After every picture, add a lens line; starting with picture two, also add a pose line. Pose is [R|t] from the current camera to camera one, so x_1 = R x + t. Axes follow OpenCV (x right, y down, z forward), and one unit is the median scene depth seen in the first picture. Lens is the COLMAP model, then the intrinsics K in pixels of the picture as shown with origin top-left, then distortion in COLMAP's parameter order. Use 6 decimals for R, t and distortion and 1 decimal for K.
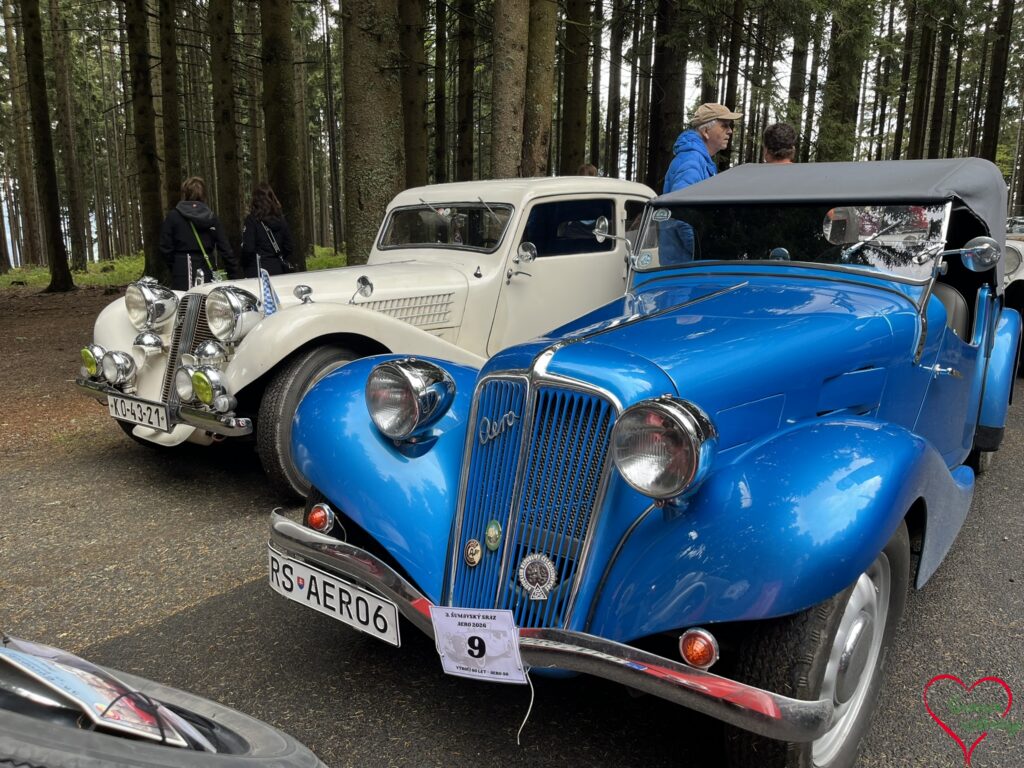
lens RADIAL K [[773.8, 0, 515.2], [0, 773.8, 382.5], [0, 0, 1]] dist [0.055945, -0.071045]
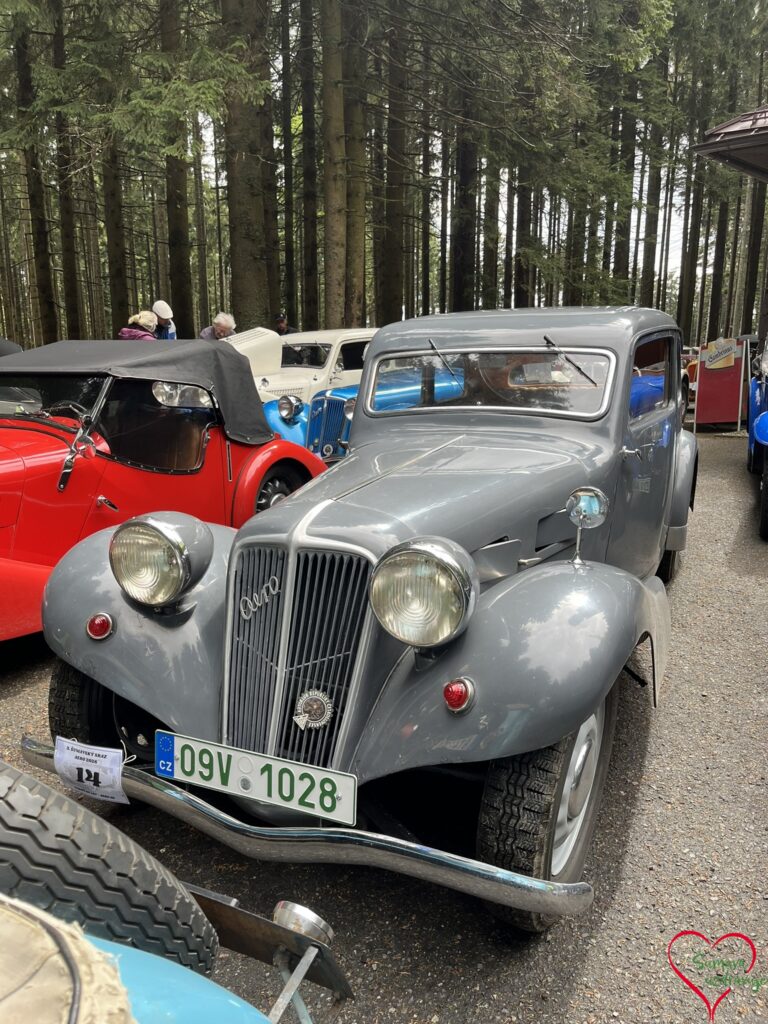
lens RADIAL K [[742.4, 0, 392.2], [0, 742.4, 516.3], [0, 0, 1]] dist [0.007685, -0.062029]
pose [[0.999075, -0.024863, 0.035085, 0.044333], [0.024317, 0.999578, 0.015909, 0.113813], [-0.035466, -0.015041, 0.999258, -0.560987]]
